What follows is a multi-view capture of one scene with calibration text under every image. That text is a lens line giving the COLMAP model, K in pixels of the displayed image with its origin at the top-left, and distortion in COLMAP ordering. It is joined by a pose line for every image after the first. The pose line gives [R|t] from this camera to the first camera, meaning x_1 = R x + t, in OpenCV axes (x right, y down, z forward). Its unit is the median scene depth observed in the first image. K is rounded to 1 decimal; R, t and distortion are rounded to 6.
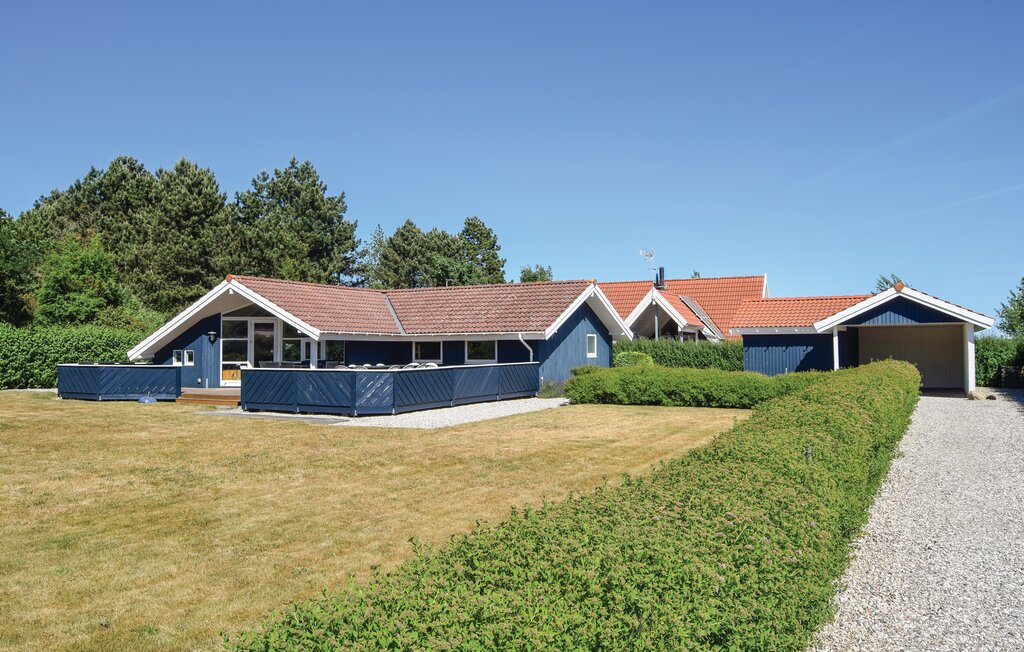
lens RADIAL K [[783.1, 0, 512.0], [0, 783.1, 326.0], [0, 0, 1]] dist [-0.071424, 0.000868]
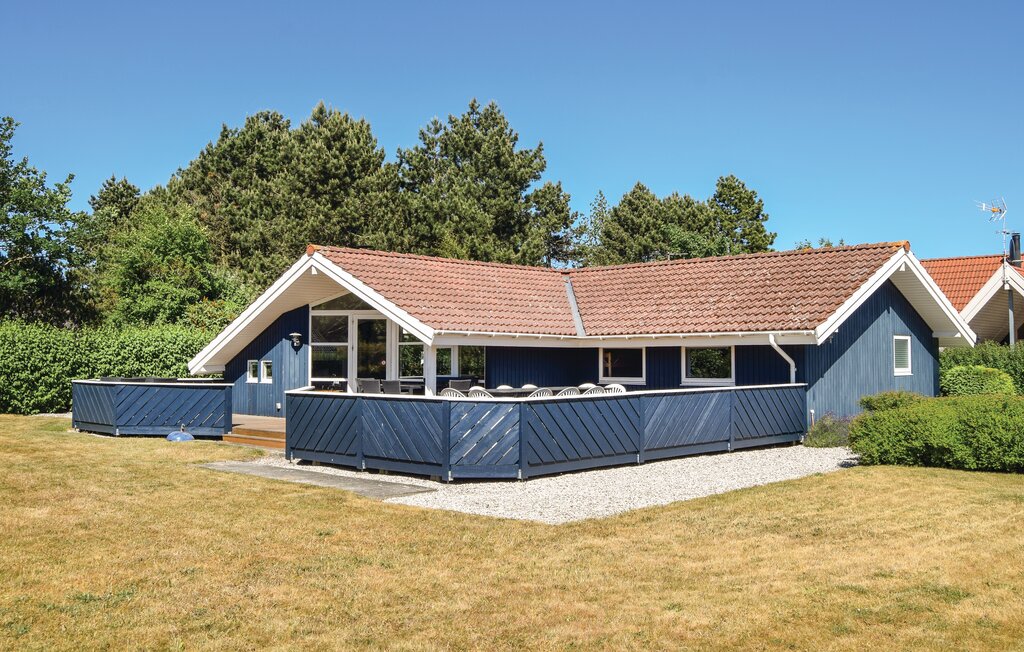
lens RADIAL K [[996.4, 0, 524.0], [0, 996.4, 306.4], [0, 0, 1]] dist [-0.069106, 0.016214]
pose [[0.964616, -0.009446, -0.263490, 0.023685], [0.003290, 0.999712, -0.023792, 0.005170], [0.263639, 0.022084, 0.964369, 0.212909]]
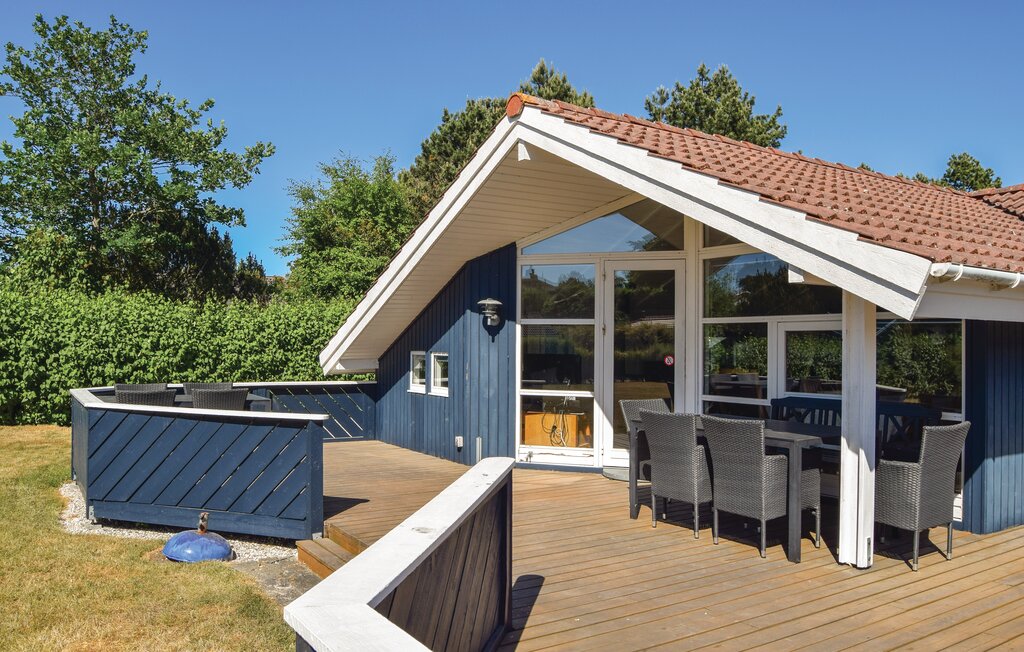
lens RADIAL K [[783.1, 0, 512.0], [0, 783.1, 326.0], [0, 0, 1]] dist [-0.071424, 0.000868]
pose [[0.873850, 0.001960, -0.486192, -0.198301], [0.002084, 0.999968, 0.007776, 0.015060], [0.486191, -0.007809, 0.873818, 0.654042]]
